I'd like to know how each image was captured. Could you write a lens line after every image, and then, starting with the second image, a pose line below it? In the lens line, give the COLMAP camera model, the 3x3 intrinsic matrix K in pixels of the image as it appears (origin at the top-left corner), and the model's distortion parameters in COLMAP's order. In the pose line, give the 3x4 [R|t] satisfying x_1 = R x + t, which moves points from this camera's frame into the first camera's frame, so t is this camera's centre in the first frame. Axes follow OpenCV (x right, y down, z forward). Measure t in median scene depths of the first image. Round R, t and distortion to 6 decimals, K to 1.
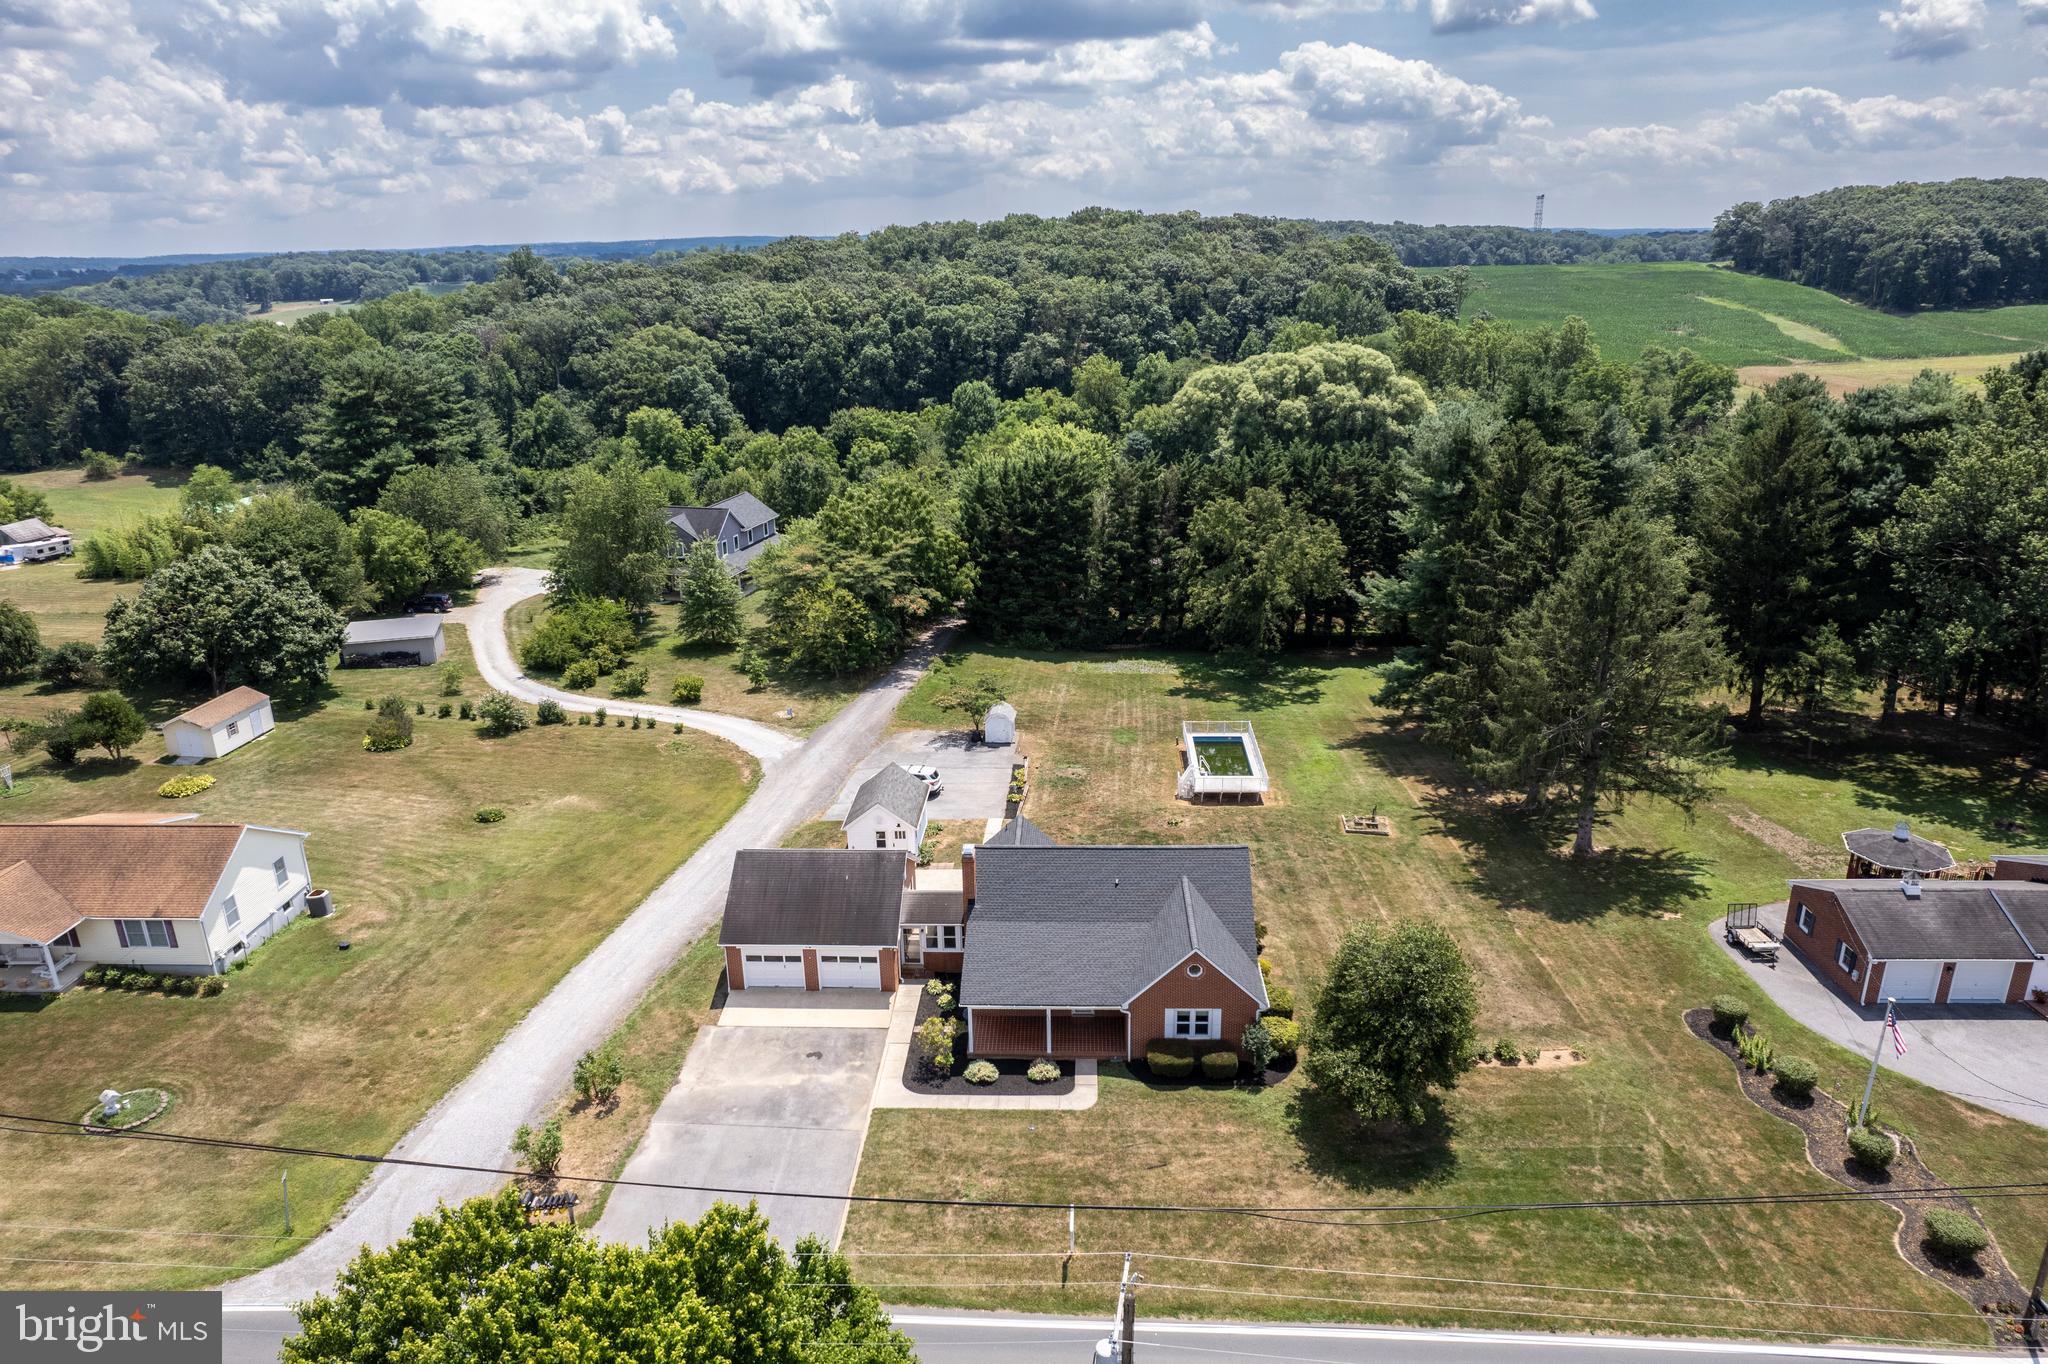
lens RADIAL K [[1310.6, 0, 1027.9], [0, 1310.6, 681.7], [0, 0, 1]] dist [-0.072254, 0.062828]
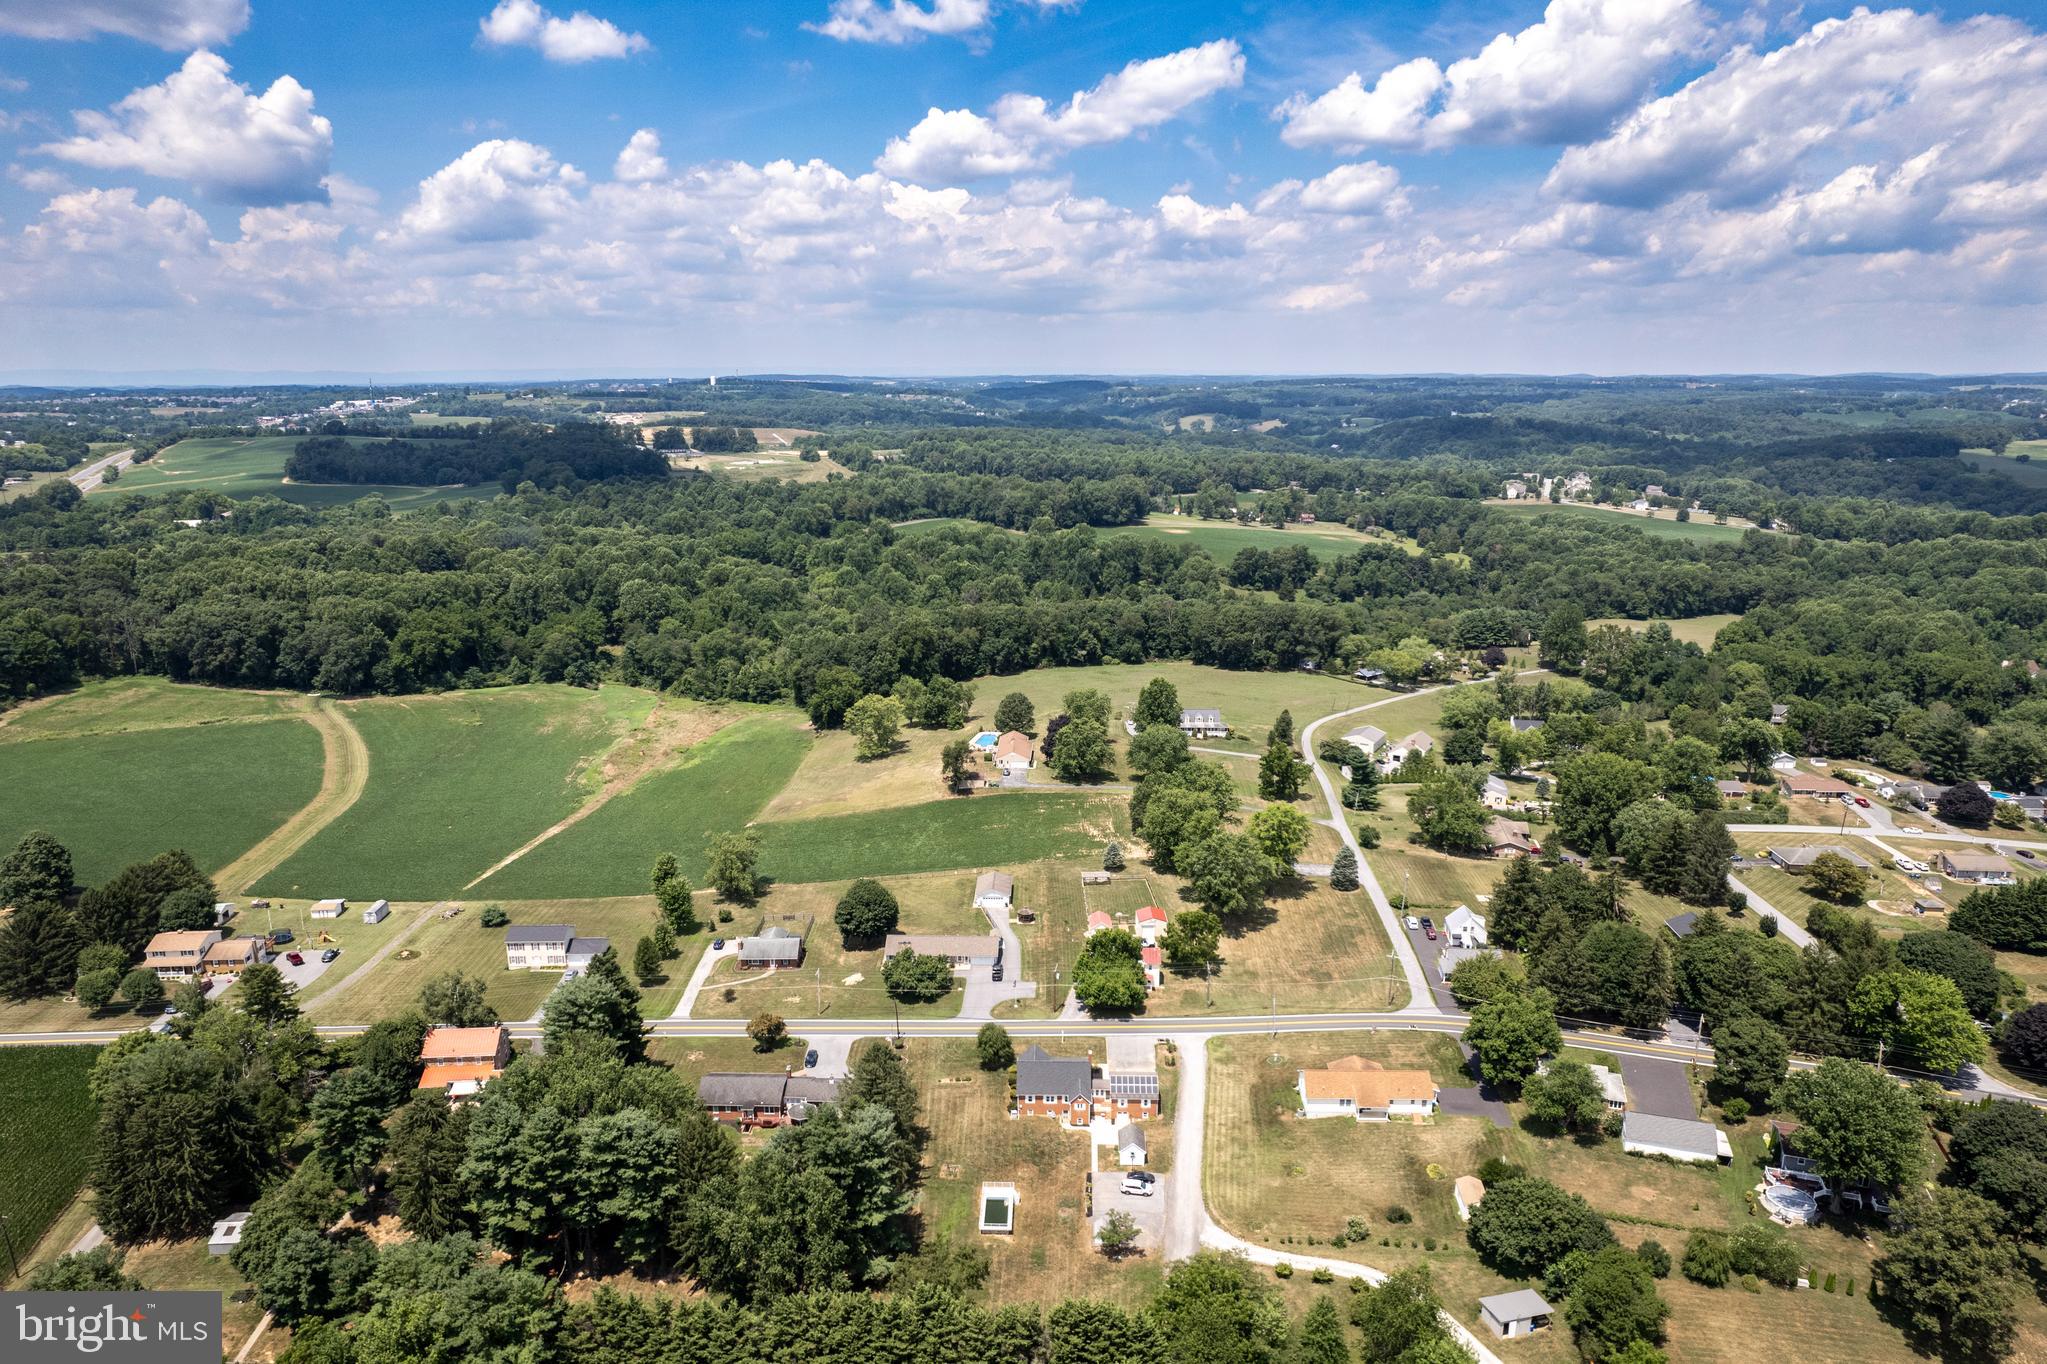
lens RADIAL K [[1324.1, 0, 1023.5], [0, 1324.1, 682.0], [0, 0, 1]] dist [-0.055303, 0.025969]
pose [[-0.999711, 0.022993, -0.006983, 0.117539], [0.015503, 0.839178, 0.543636, -2.232019], [0.018360, 0.543370, -0.839292, 2.806481]]
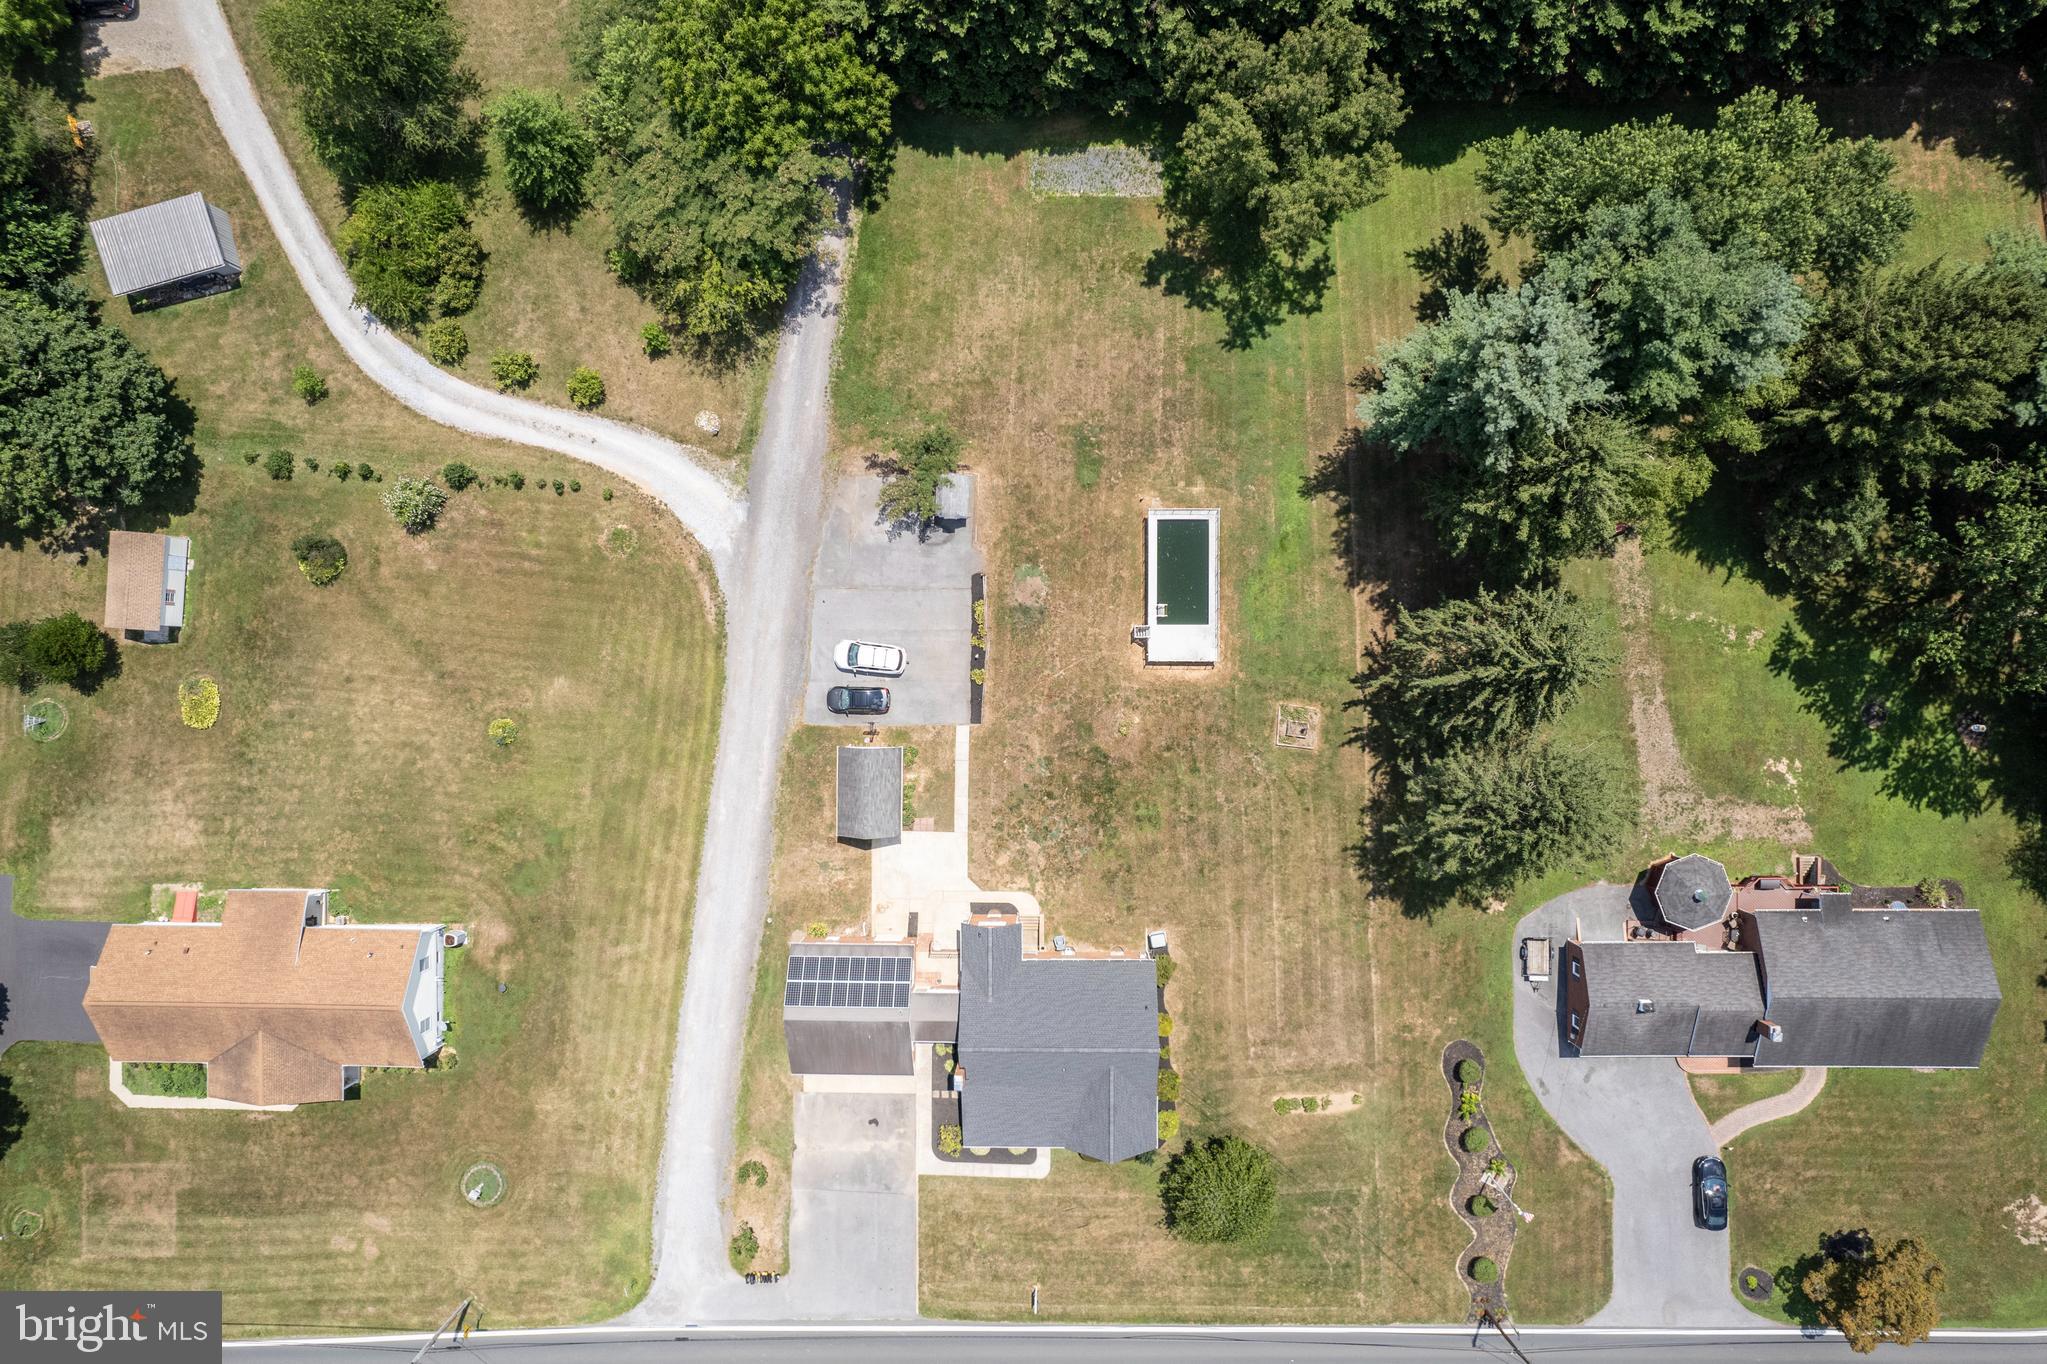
lens RADIAL K [[1333.2, 0, 1027.0], [0, 1333.2, 677.0], [0, 0, 1]] dist [-0.084520, 0.082682]
pose [[0.999107, -0.039756, -0.014297, 0.050090], [0.026311, 0.320731, 0.946805, -1.033240], [-0.033055, -0.946336, 0.321490, 0.722877]]
